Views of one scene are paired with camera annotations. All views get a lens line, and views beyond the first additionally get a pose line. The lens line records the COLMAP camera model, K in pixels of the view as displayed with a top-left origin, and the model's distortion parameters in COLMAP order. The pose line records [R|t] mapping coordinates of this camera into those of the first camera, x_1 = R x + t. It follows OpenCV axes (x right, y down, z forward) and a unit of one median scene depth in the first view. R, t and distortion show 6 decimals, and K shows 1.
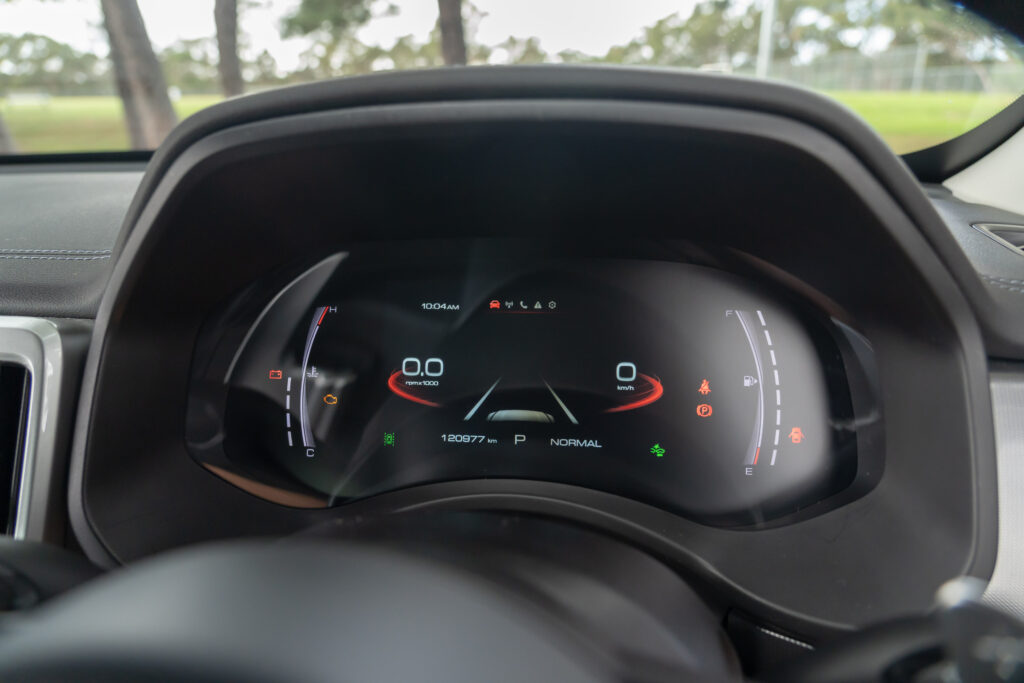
lens RADIAL K [[669.6, 0, 513.6], [0, 669.6, 344.9], [0, 0, 1]] dist [-0.029032, 0.036083]
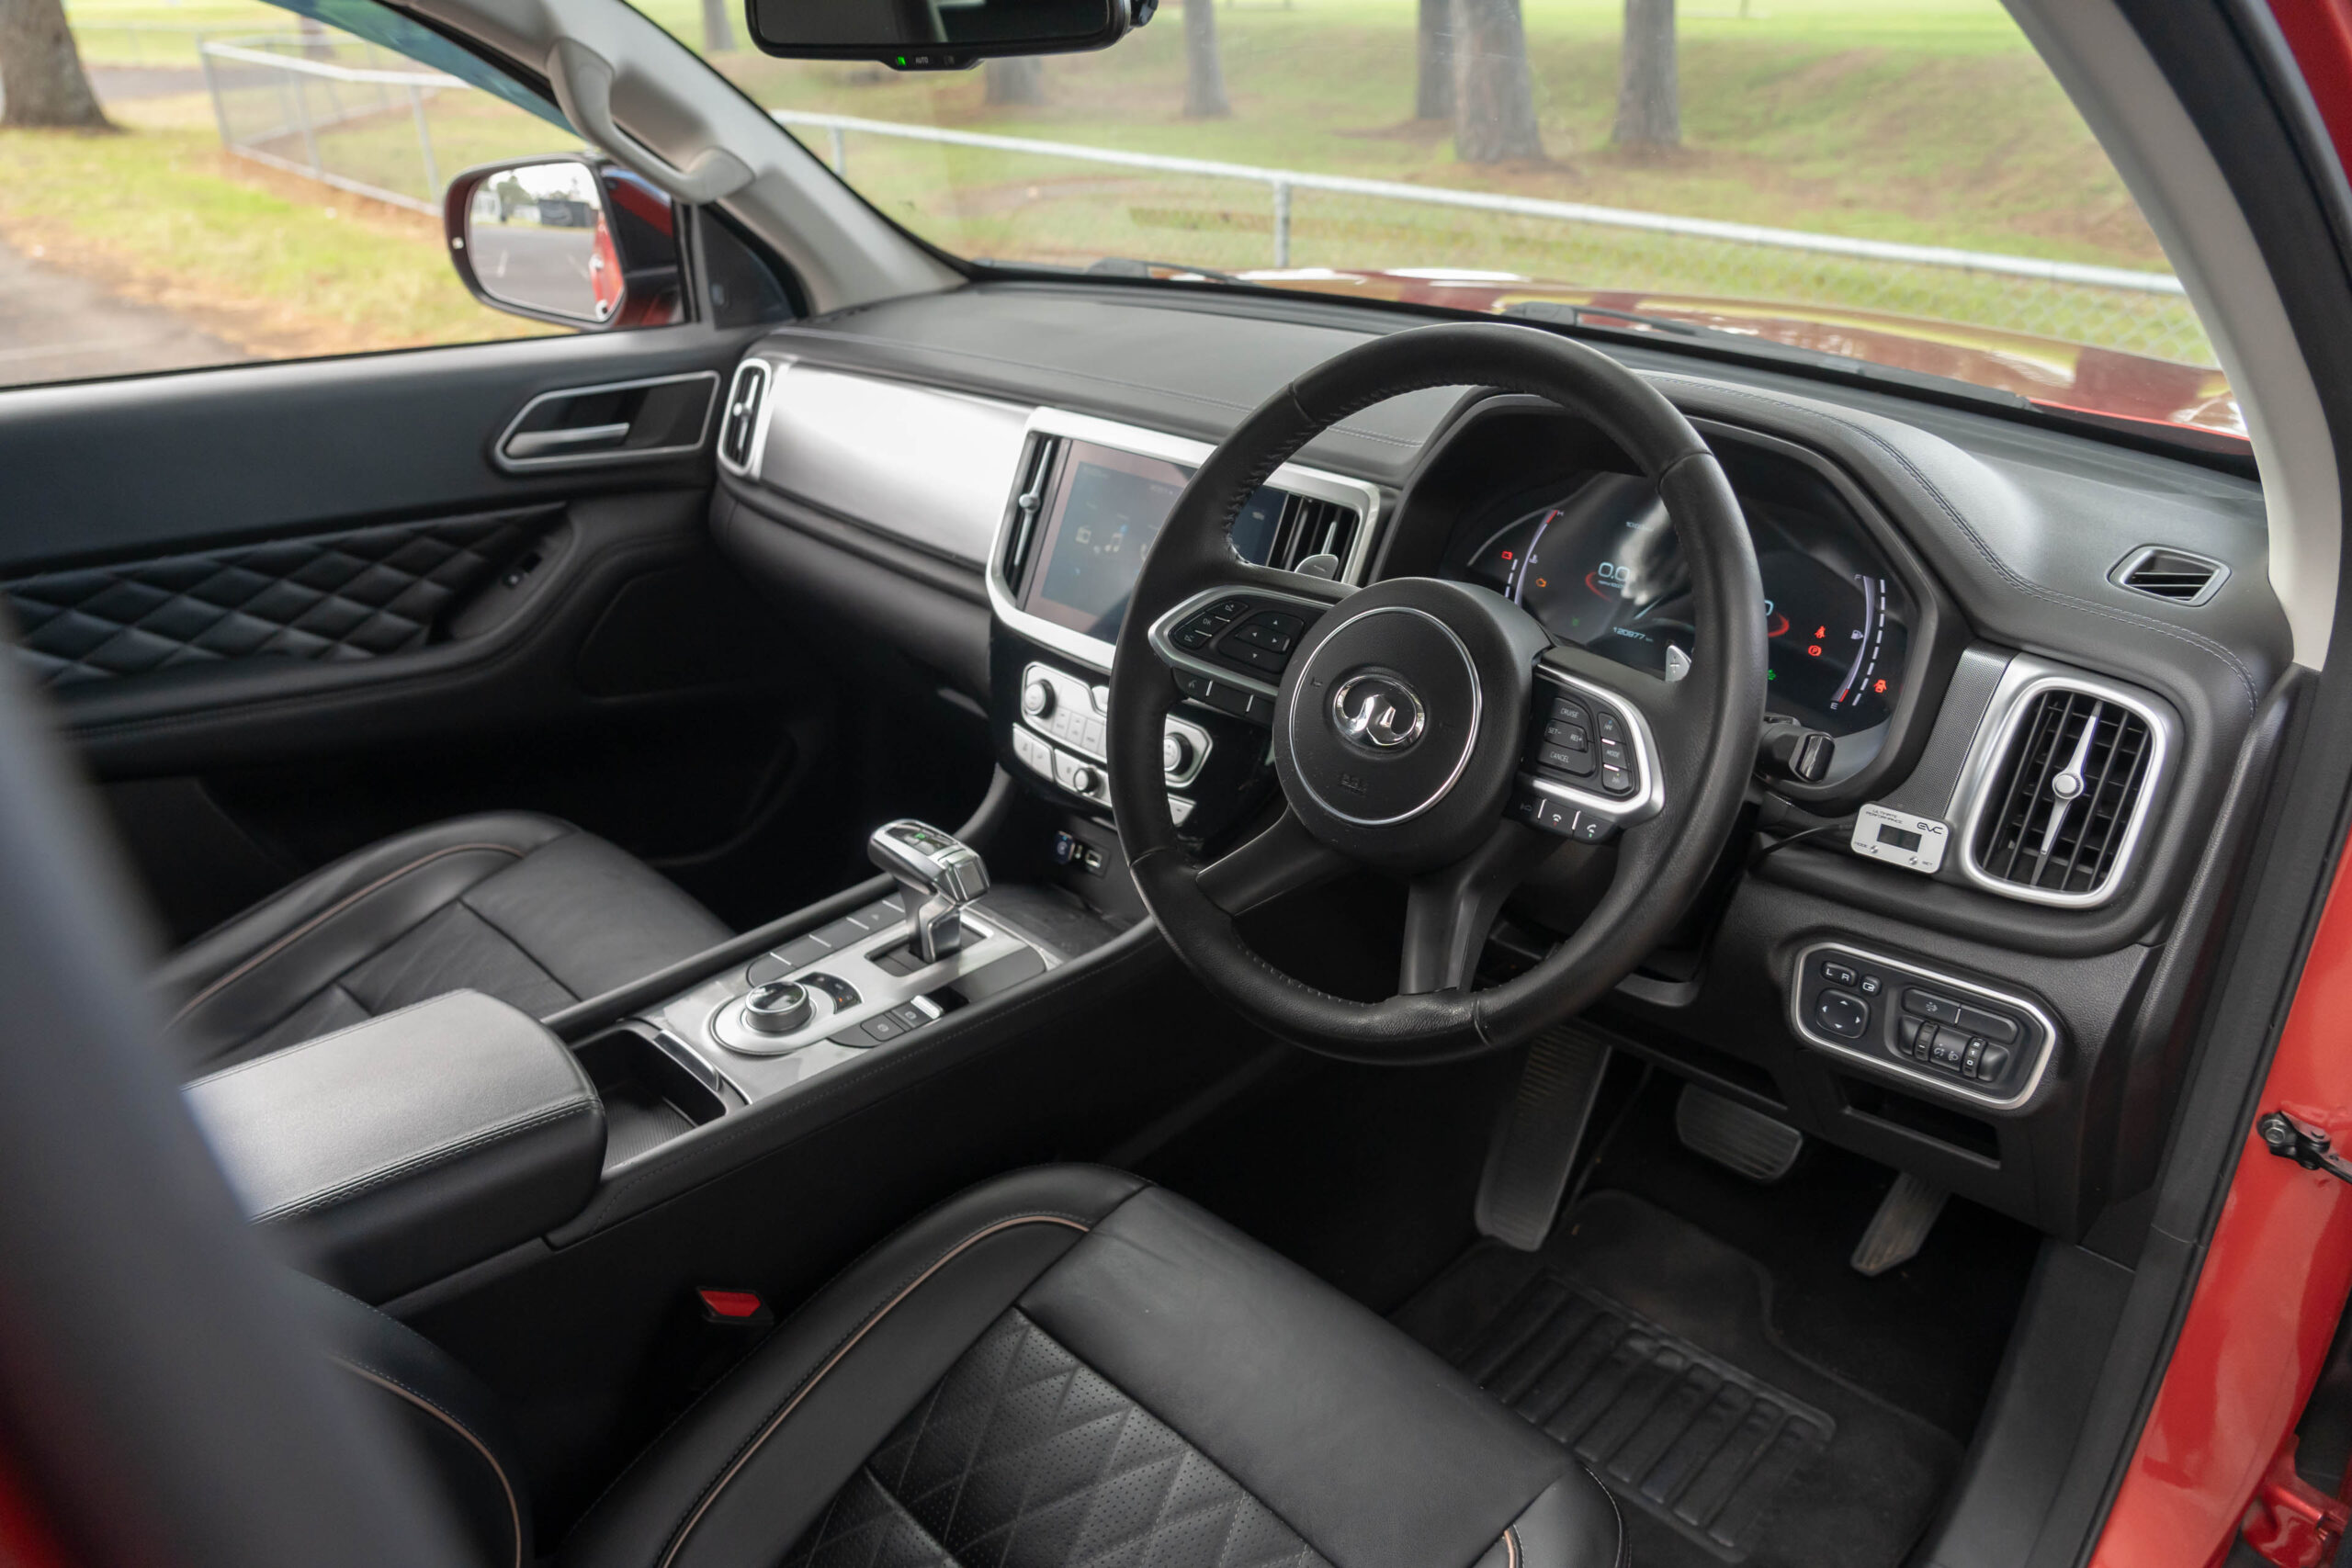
lens RADIAL K [[1537.8, 0, 1179.6], [0, 1537.8, 791.8], [0, 0, 1]] dist [-0.029032, 0.036083]
pose [[0.809609, 0.280085, -0.515834, 0.880653], [-0.212171, 0.959032, 0.187726, 0.066449], [0.547281, -0.042540, 0.835867, -2.058819]]
